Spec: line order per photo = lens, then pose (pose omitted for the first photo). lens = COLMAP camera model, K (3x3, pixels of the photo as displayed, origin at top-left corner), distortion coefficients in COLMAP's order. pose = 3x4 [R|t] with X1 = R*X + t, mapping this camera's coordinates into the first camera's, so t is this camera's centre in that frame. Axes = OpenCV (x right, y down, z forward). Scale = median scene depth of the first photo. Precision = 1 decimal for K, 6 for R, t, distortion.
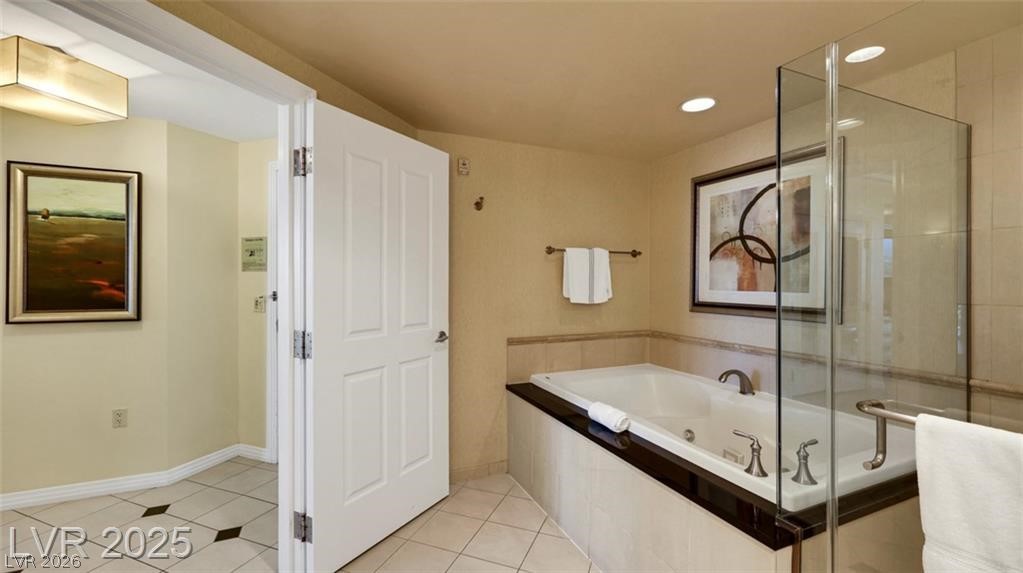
lens RADIAL K [[409.9, 0, 512.8], [0, 409.9, 284.6], [0, 0, 1]] dist [-0.001338, 0.000234]
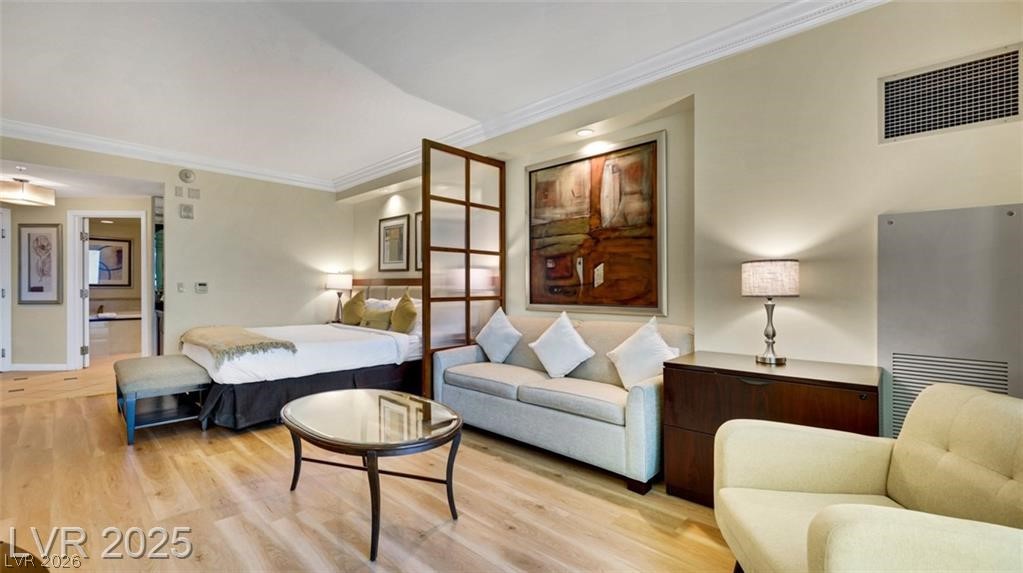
lens RADIAL K [[427.1, 0, 508.8], [0, 427.1, 285.9], [0, 0, 1]] dist [-0.000695, 0.000476]
pose [[-0.389343, -0.003347, 0.921087, -3.346858], [0.001107, 0.999991, 0.004102, 0.050680], [-0.921092, 0.002617, -0.389335, -0.531570]]
